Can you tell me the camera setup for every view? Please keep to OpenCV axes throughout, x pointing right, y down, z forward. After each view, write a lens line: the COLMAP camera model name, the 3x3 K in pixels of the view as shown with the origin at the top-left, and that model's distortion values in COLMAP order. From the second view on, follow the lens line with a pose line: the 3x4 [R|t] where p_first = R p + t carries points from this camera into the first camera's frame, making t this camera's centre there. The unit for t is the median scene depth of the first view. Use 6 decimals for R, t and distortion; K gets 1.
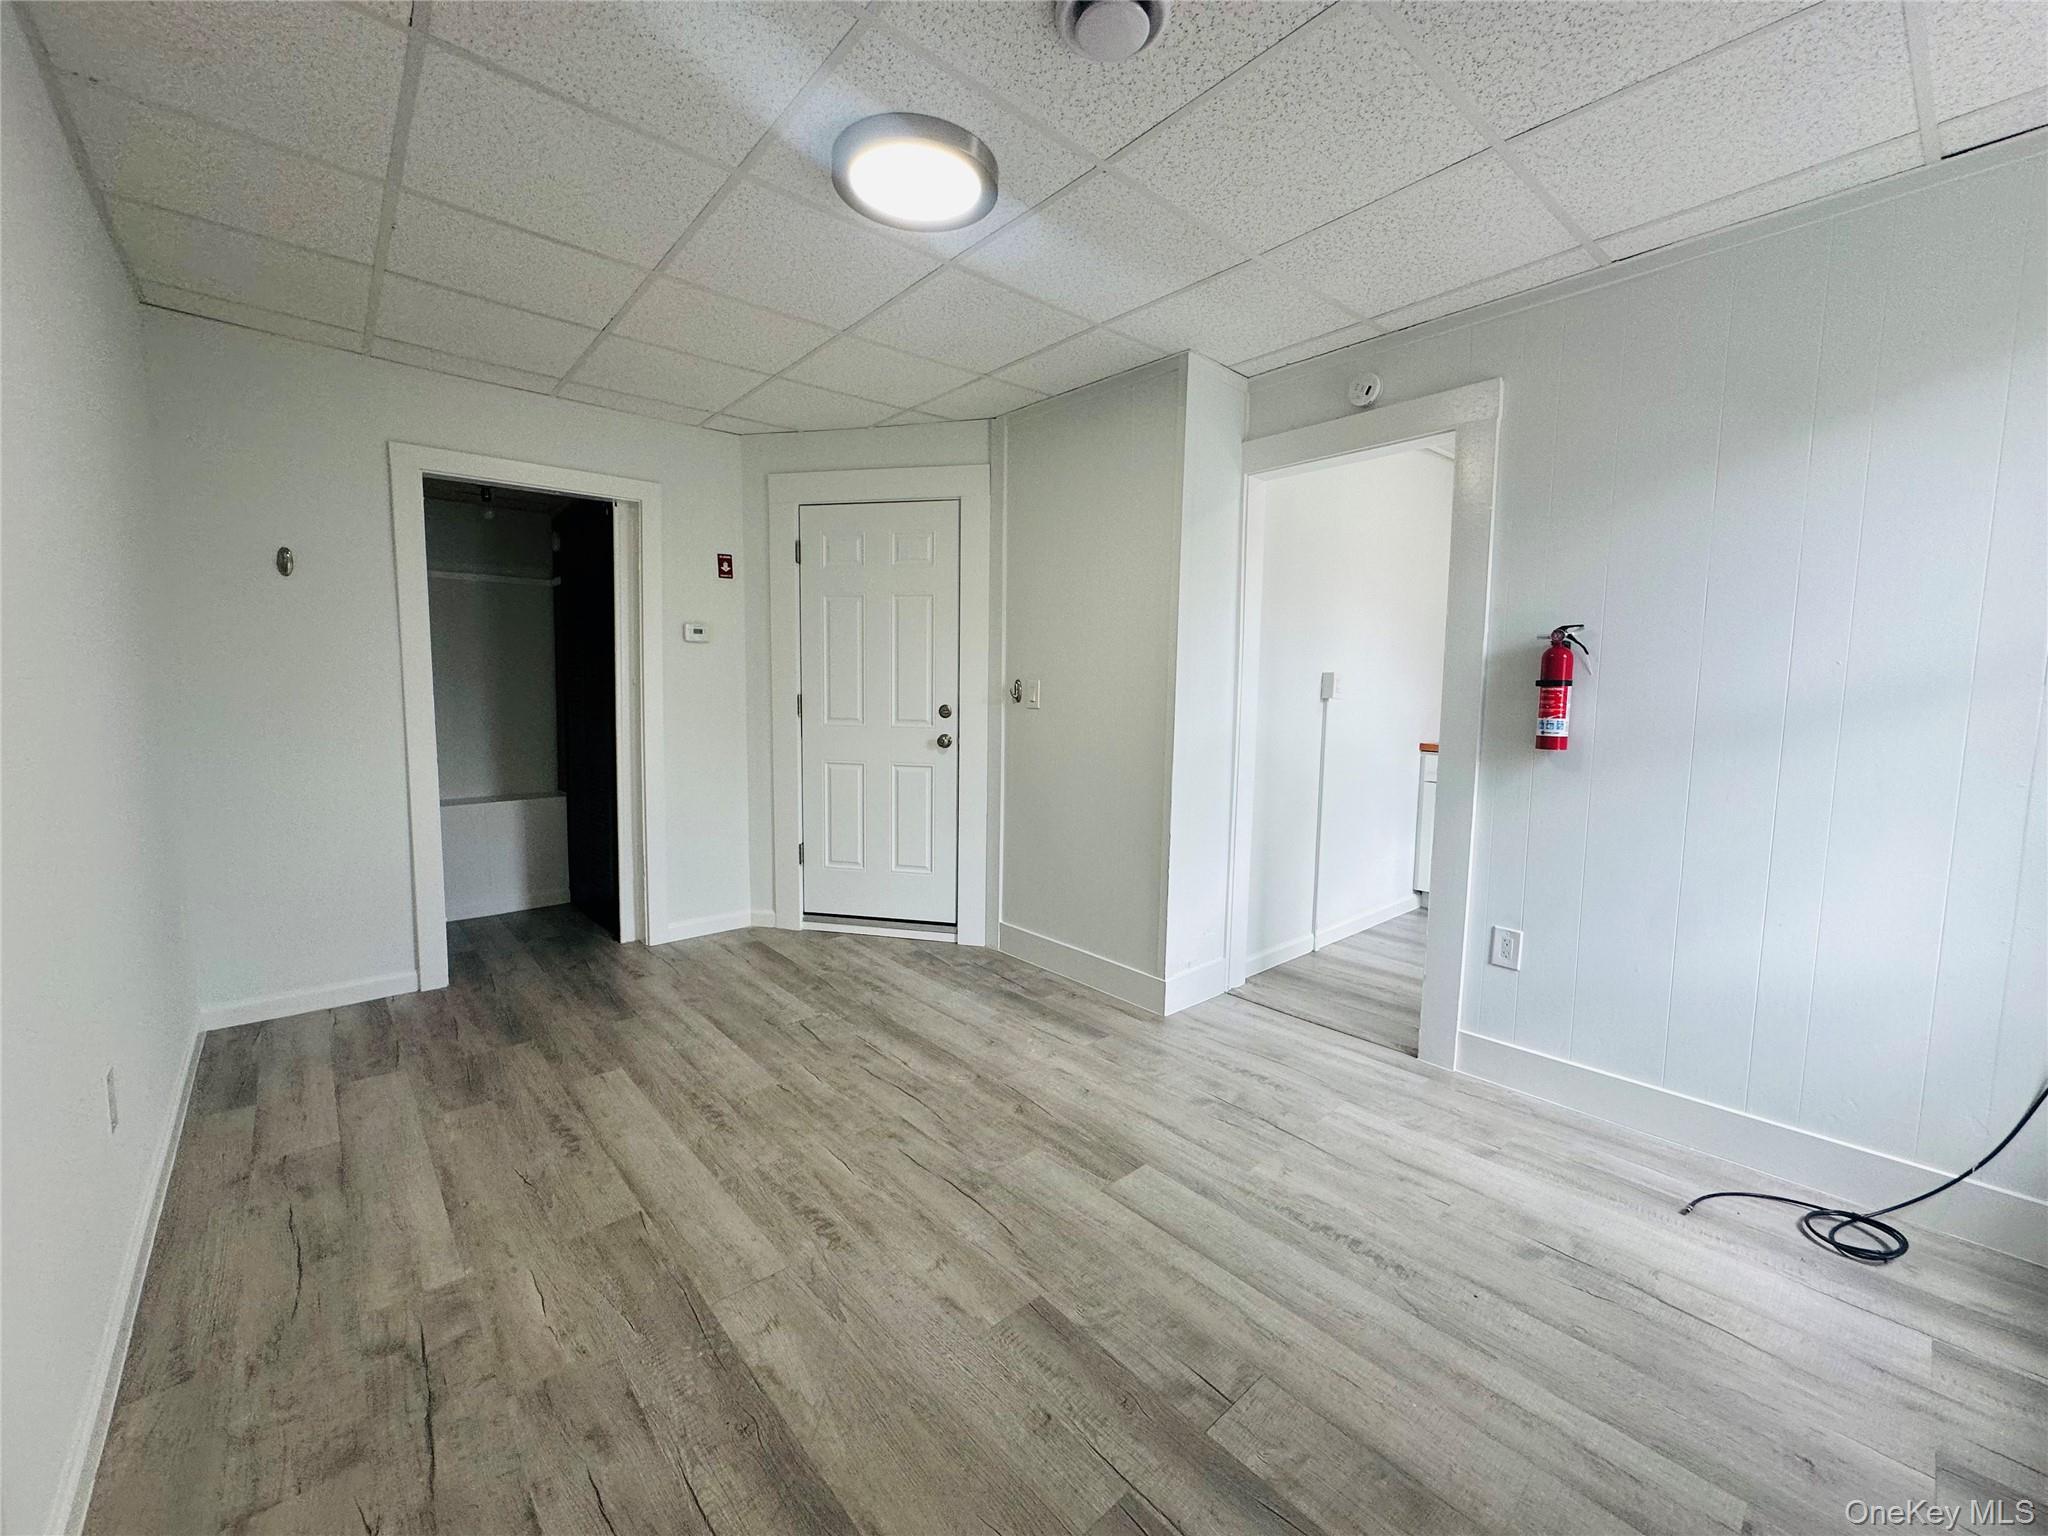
lens RADIAL K [[817.2, 0, 1037.0], [0, 817.2, 763.9], [0, 0, 1]] dist [-0.001226, -0.000152]
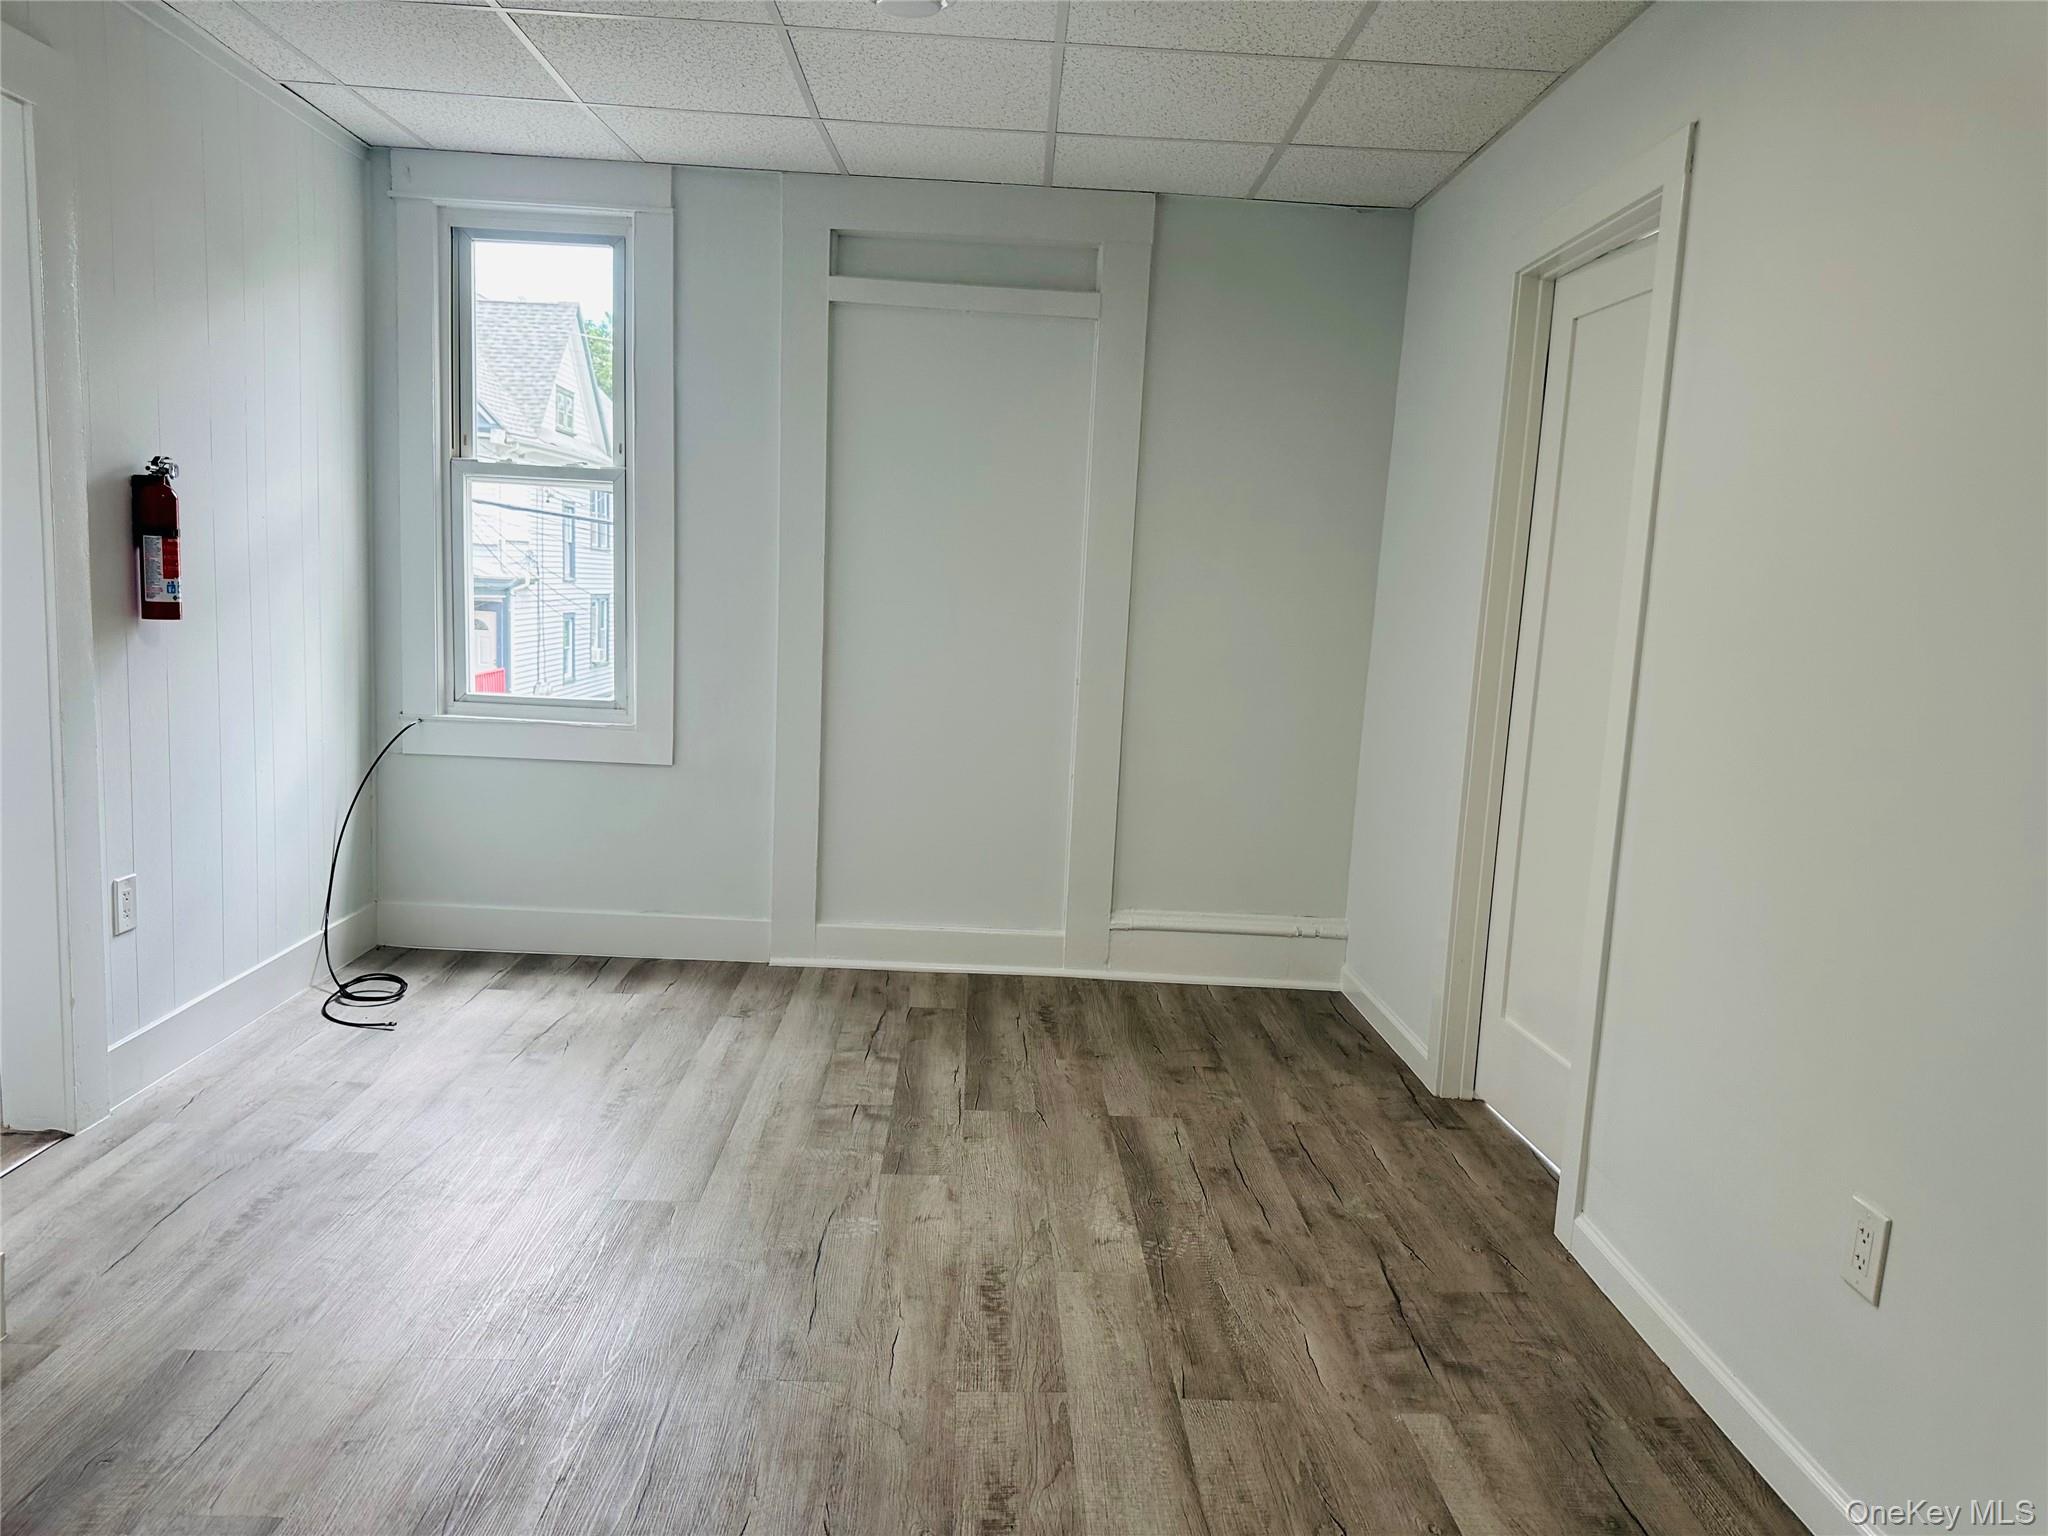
lens RADIAL K [[1428.7, 0, 1026.6], [0, 1428.7, 774.7], [0, 0, 1]] dist [-0.001435, -0.003102]
pose [[-0.758367, -0.136489, 0.637378, -1.200157], [0.001511, 0.977461, 0.211112, -0.219280], [-0.651826, 0.161063, -0.741068, 2.107784]]
